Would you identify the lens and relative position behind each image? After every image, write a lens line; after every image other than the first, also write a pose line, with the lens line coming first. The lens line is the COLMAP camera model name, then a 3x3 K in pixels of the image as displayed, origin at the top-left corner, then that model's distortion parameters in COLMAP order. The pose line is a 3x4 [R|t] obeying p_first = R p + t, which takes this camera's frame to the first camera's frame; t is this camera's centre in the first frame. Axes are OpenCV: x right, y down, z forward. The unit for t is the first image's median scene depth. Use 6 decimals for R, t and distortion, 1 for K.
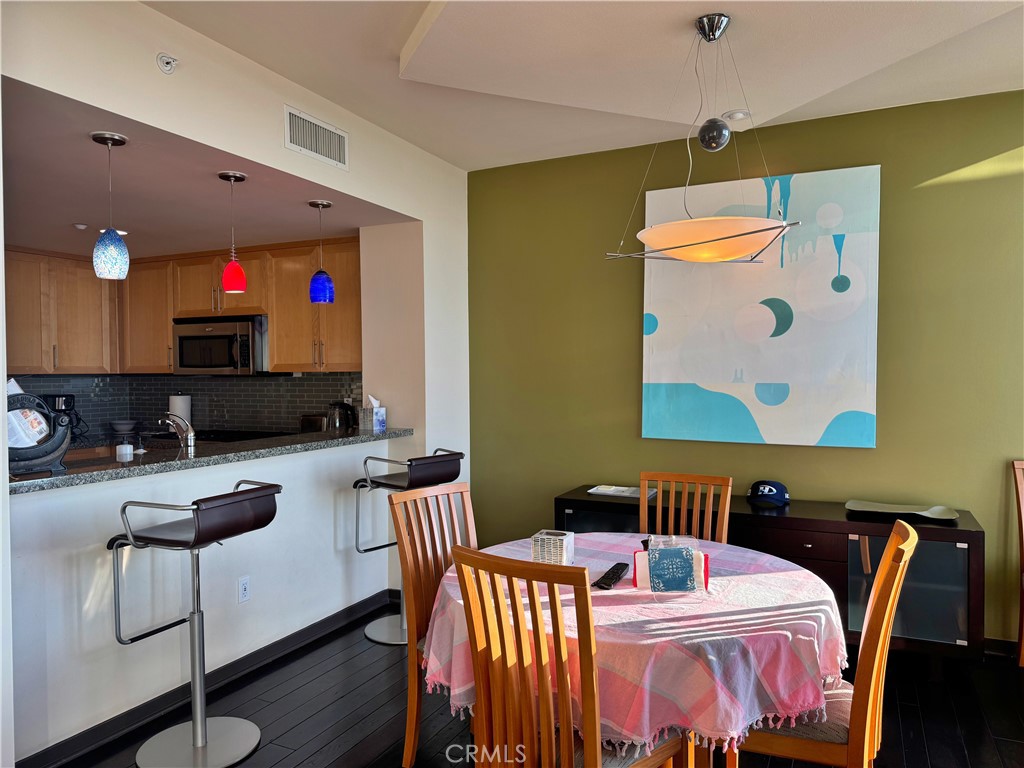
lens RADIAL K [[720.6, 0, 504.0], [0, 720.6, 387.7], [0, 0, 1]] dist [0.039359, -0.041983]
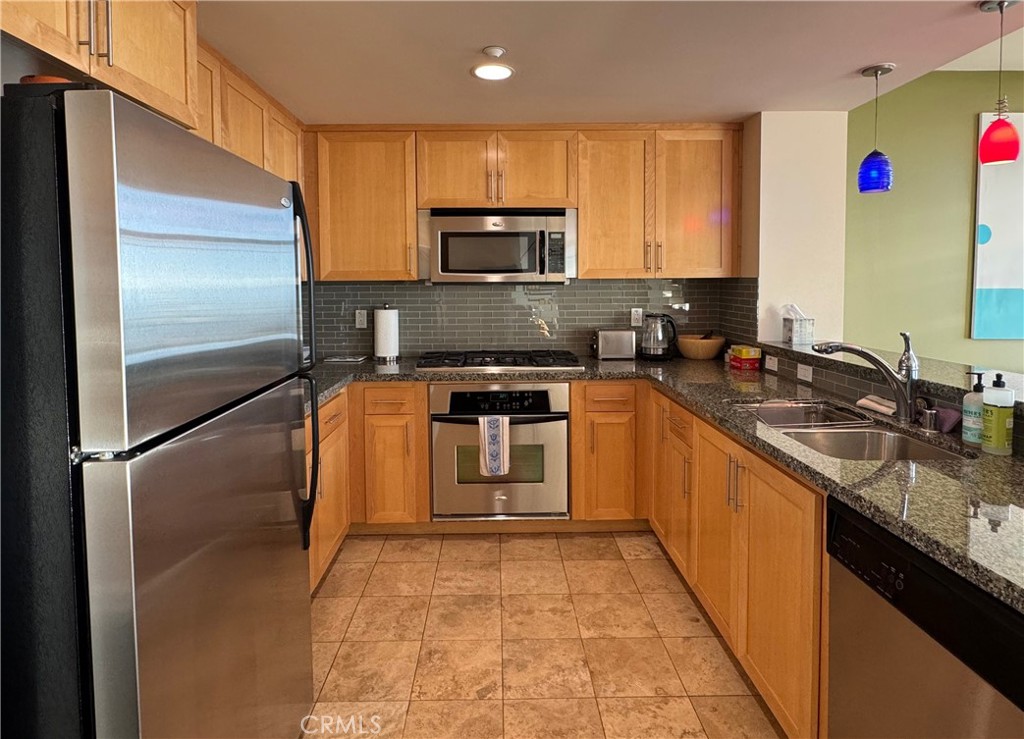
lens RADIAL K [[559.5, 0, 499.2], [0, 559.5, 301.8], [0, 0, 1]] dist [-0.003223, 0.000913]
pose [[0.895083, -0.016101, 0.445608, -0.827589], [0.010499, 0.999832, 0.015037, -0.007032], [-0.445775, -0.008781, 0.895102, 0.565427]]
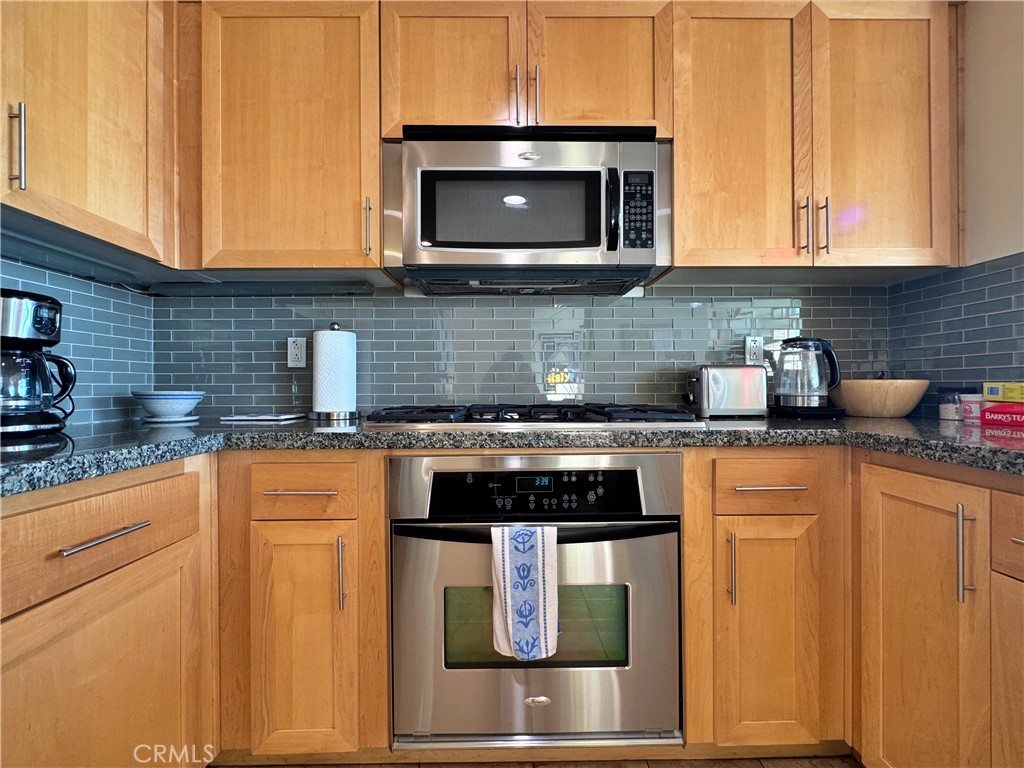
lens RADIAL K [[473.8, 0, 509.9], [0, 473.8, 381.1], [0, 0, 1]] dist [-0.004376, 0.000543]
pose [[0.895500, 0.005802, 0.445024, -0.657460], [0.008297, 0.999524, -0.029728, 0.069640], [-0.444984, 0.030314, 0.895025, 0.941200]]
